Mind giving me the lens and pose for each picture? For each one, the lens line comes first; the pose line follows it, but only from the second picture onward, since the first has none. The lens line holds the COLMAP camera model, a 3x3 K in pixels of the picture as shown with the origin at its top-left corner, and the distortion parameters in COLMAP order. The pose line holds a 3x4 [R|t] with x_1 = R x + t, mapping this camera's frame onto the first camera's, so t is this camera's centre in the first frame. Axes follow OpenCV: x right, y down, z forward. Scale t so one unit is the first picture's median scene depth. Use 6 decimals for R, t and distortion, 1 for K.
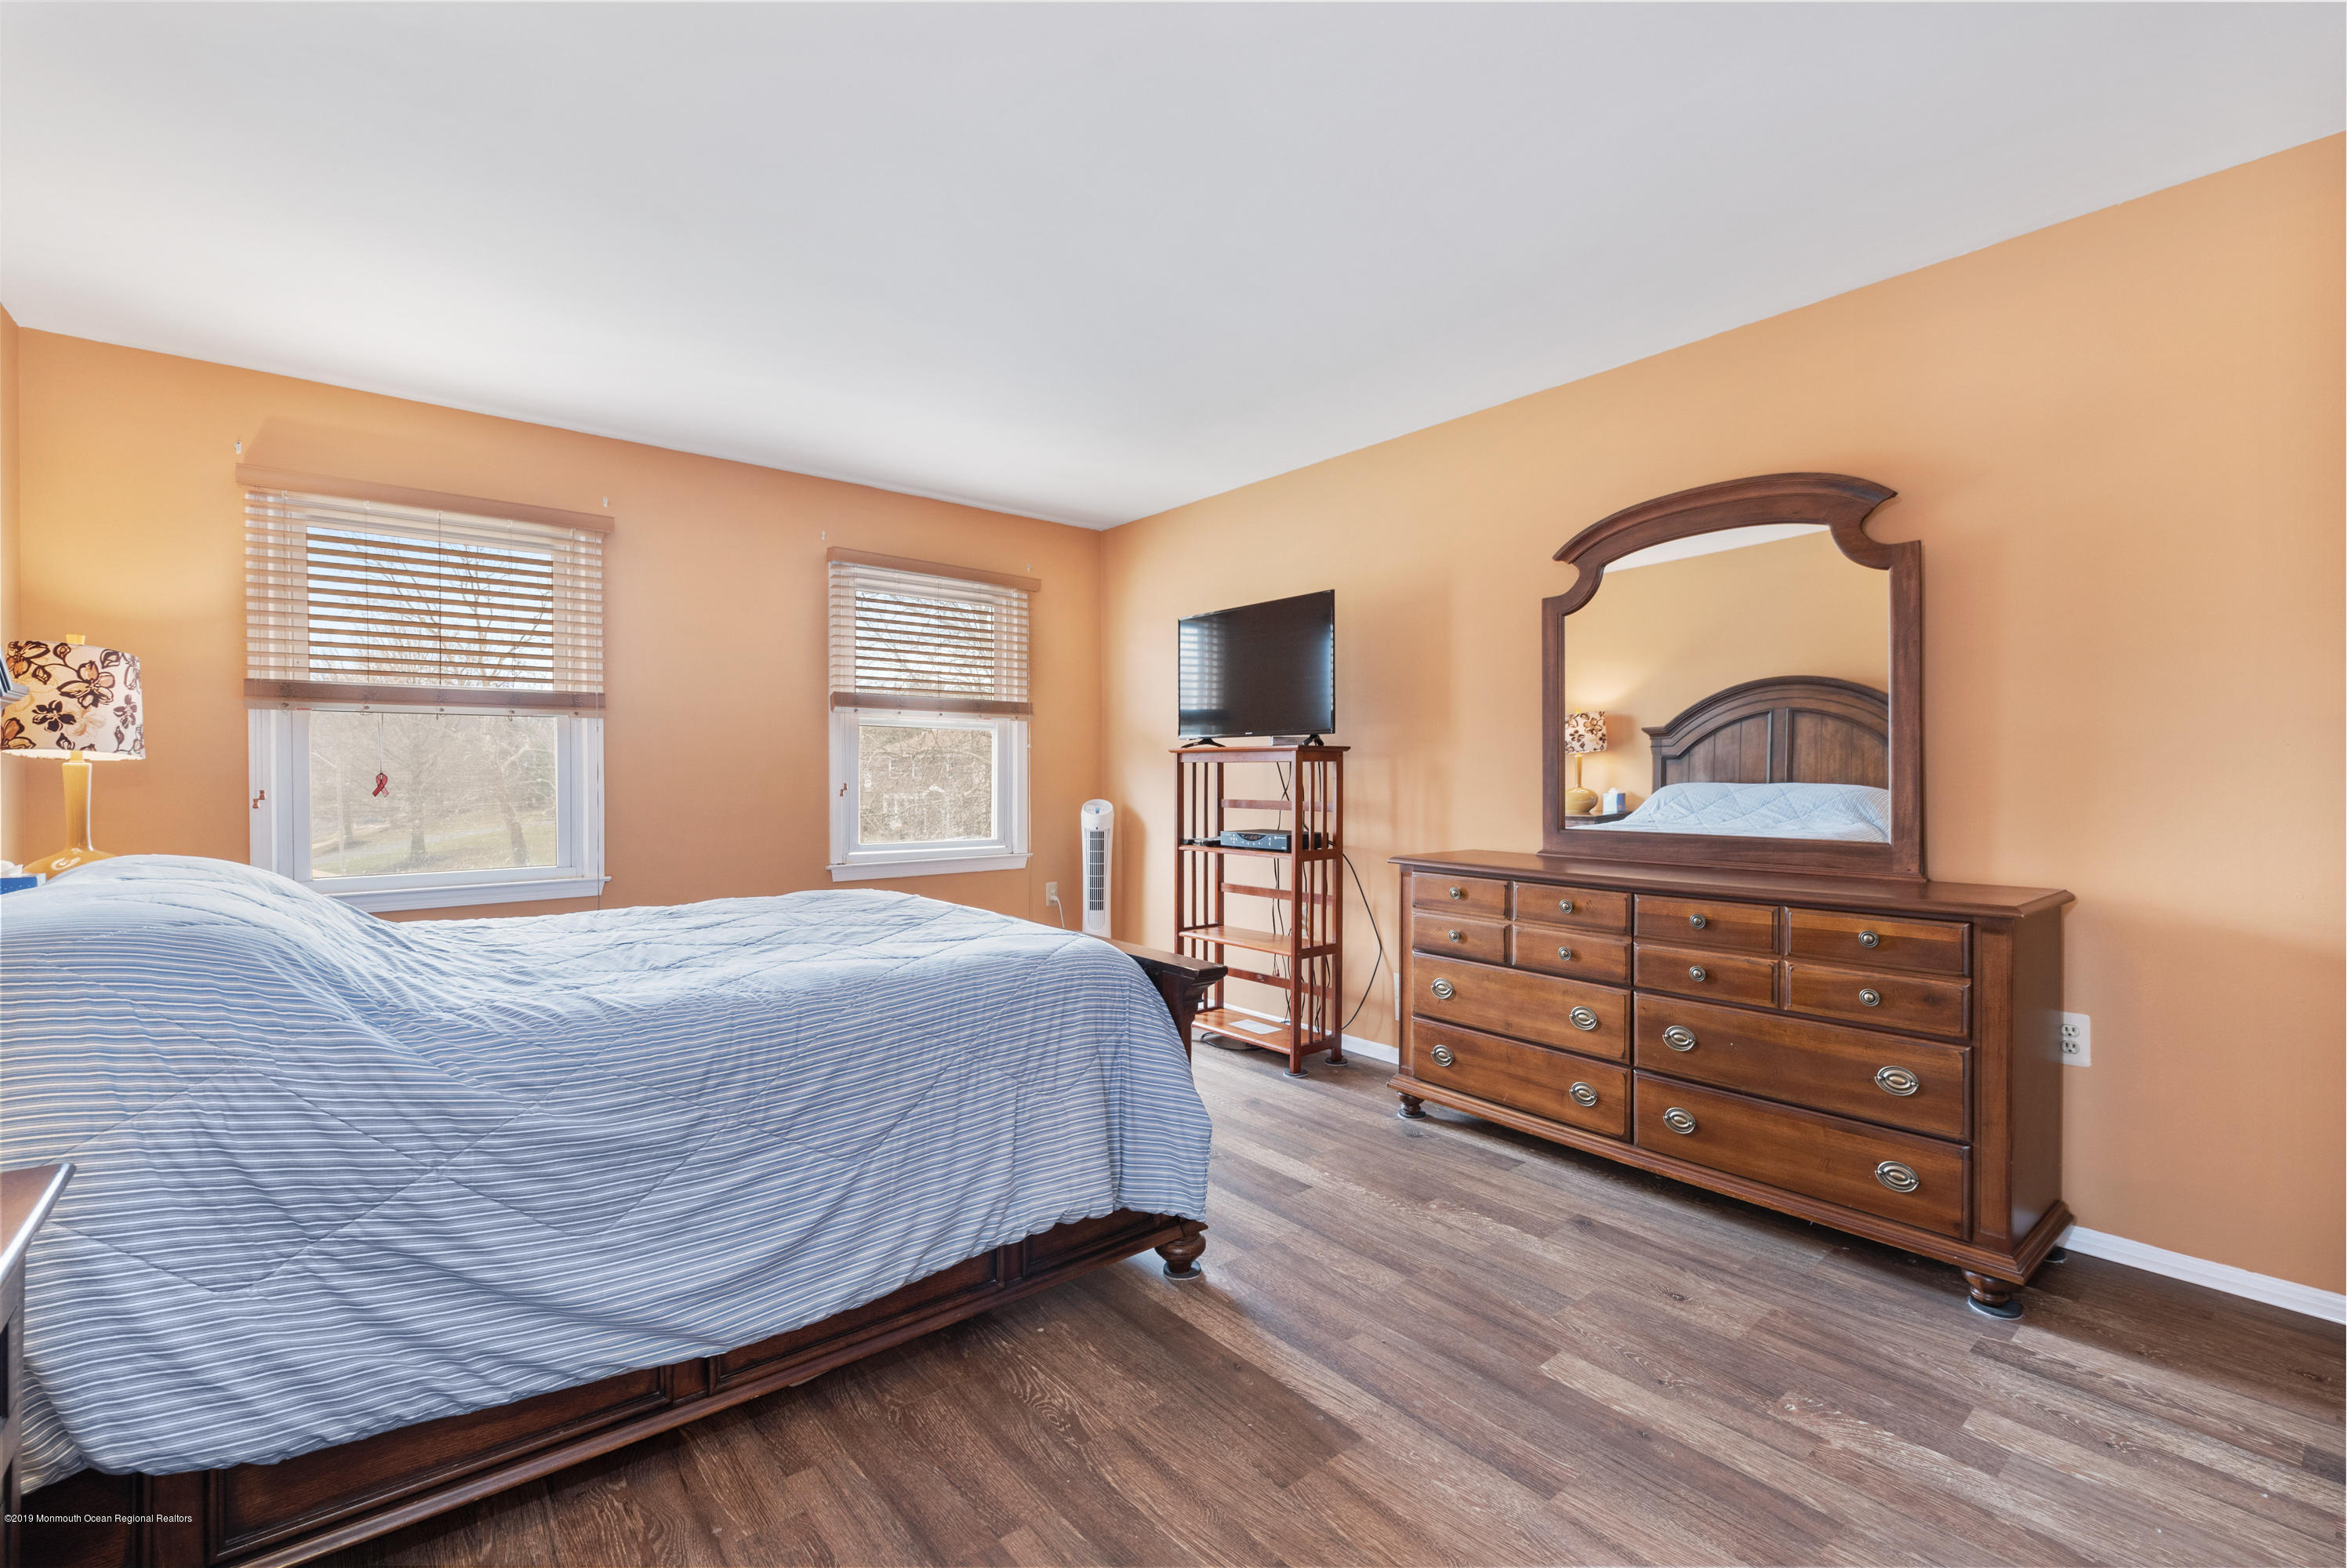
lens RADIAL K [[1020.4, 0, 1173.5], [0, 1020.4, 784.0], [0, 0, 1]] dist [0.001121, -0.000312]
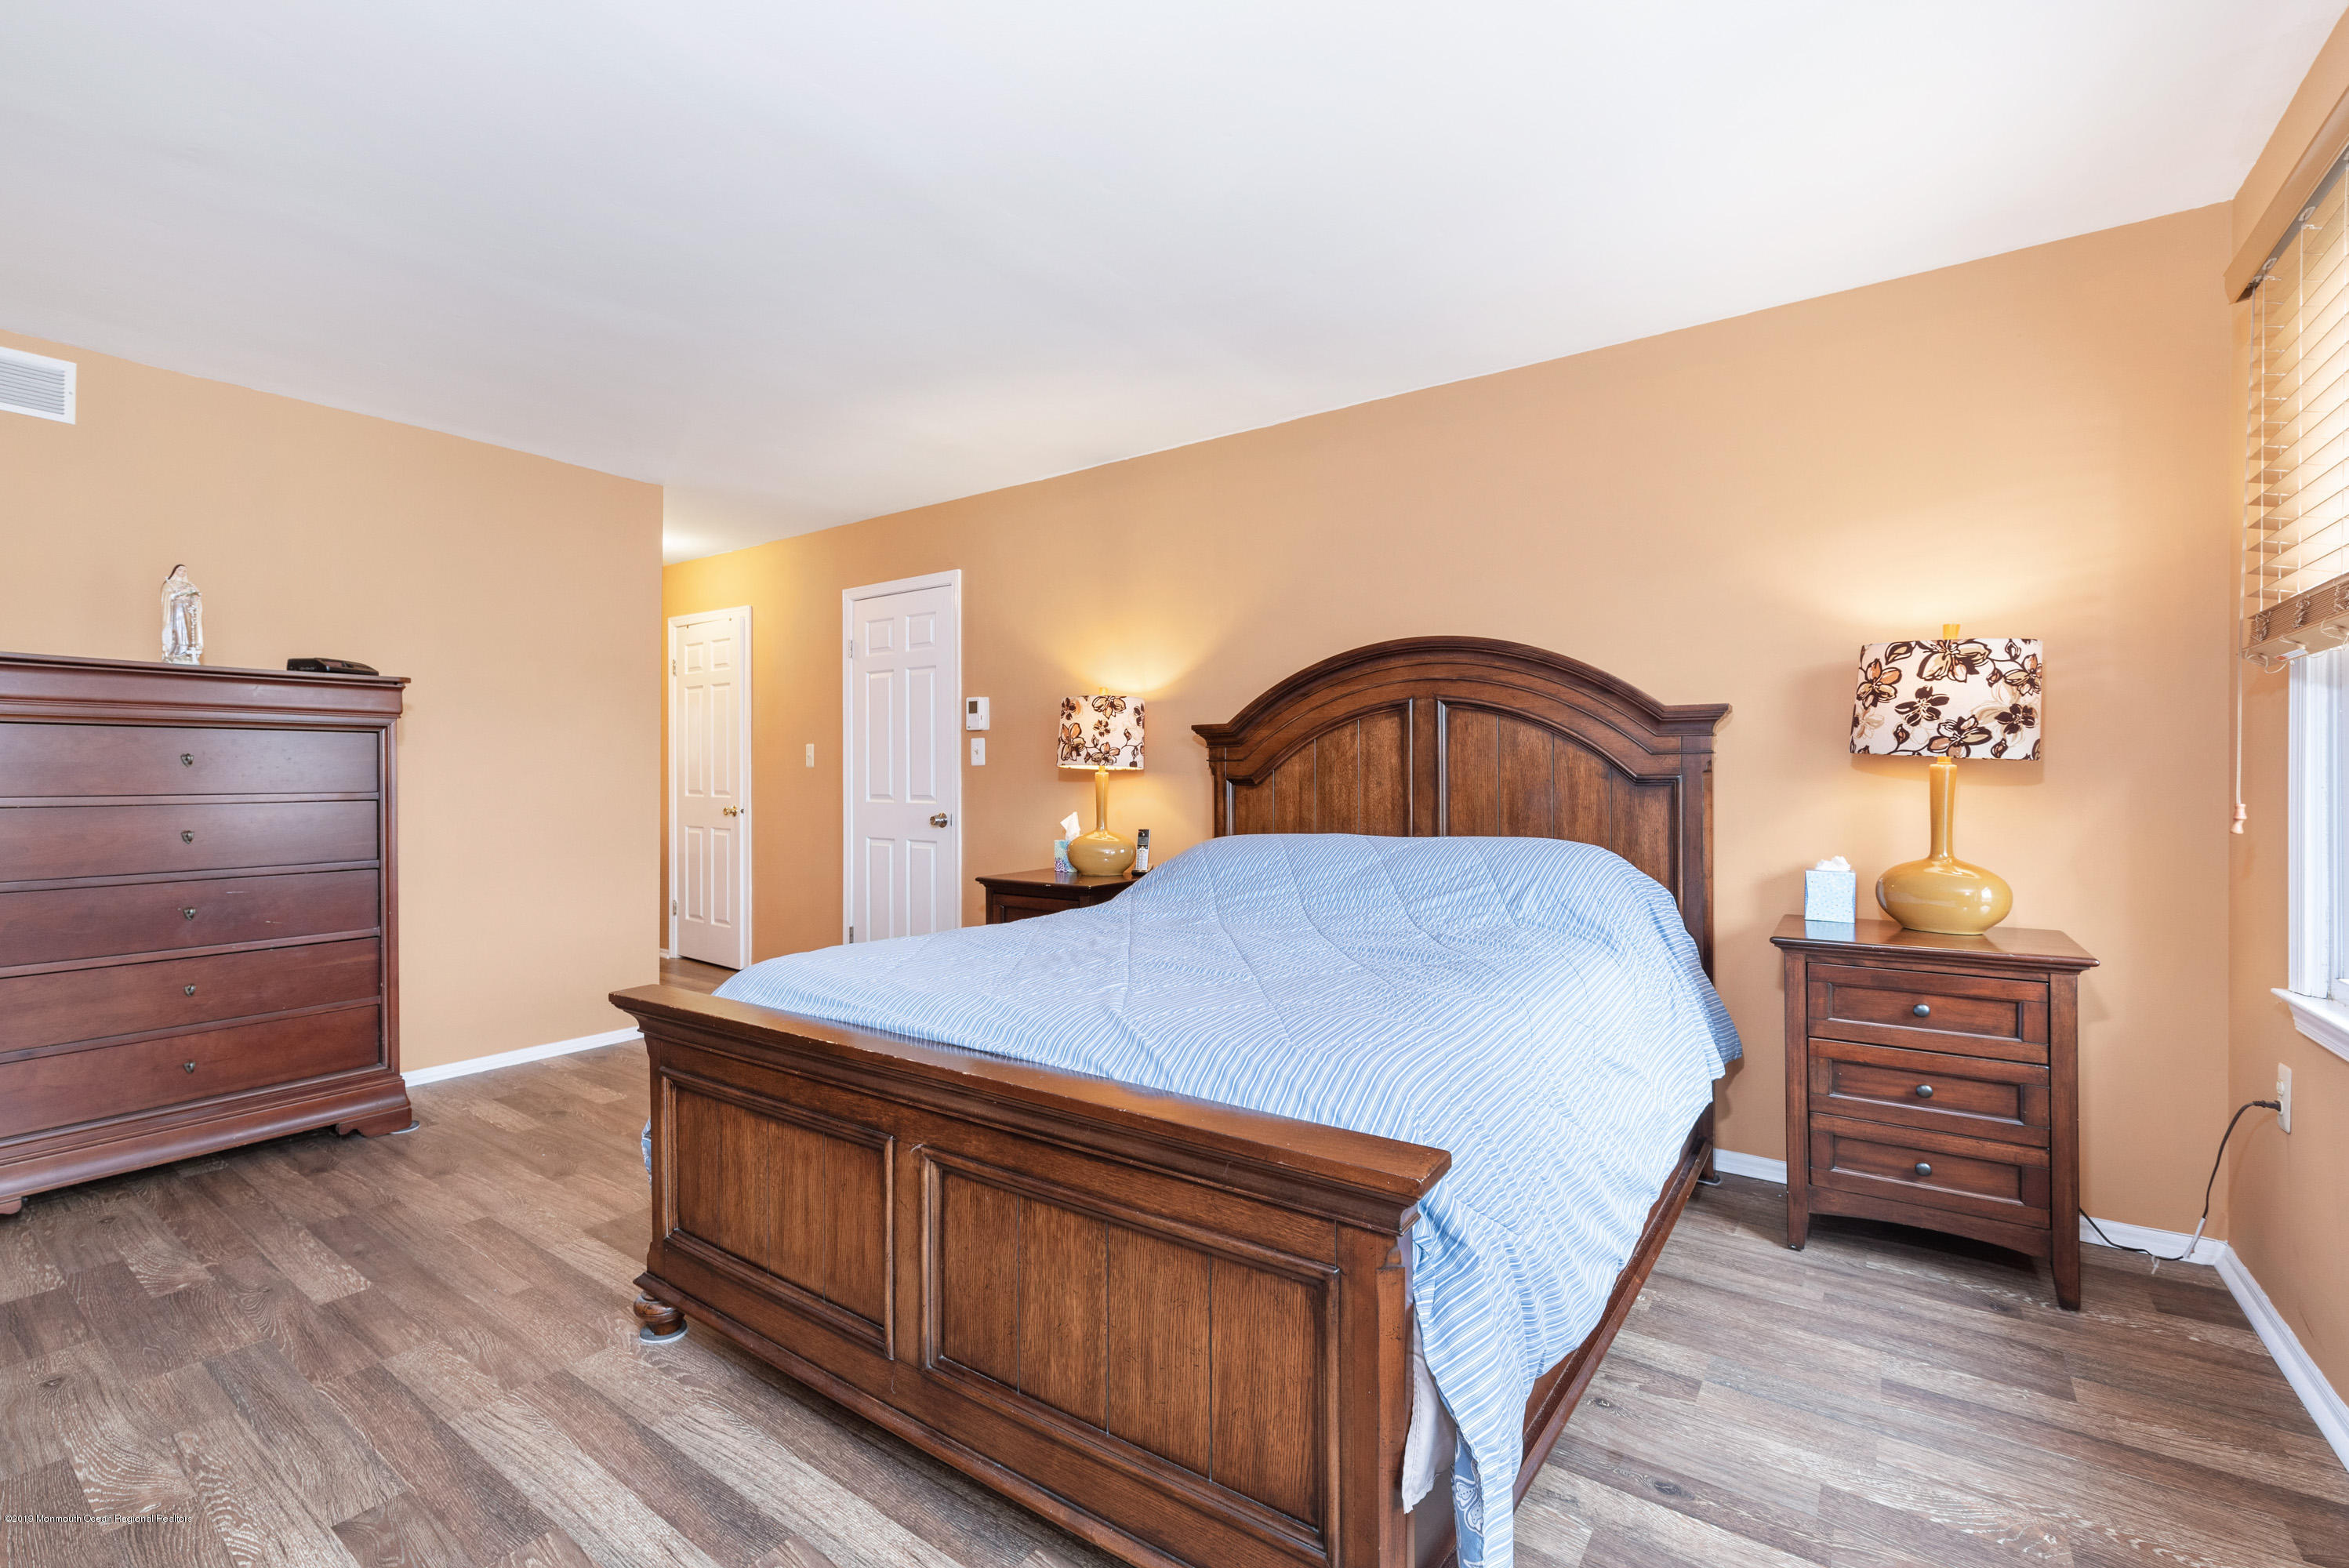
lens RADIAL K [[1021.4, 0, 1174.5], [0, 1021.4, 784.0], [0, 0, 1]] dist [0.001121, -0.000312]
pose [[-0.966308, 0.003946, -0.257359, -0.179572], [-0.000742, 0.999836, 0.018113, -0.020579], [0.257388, 0.017694, -0.966146, 1.802976]]
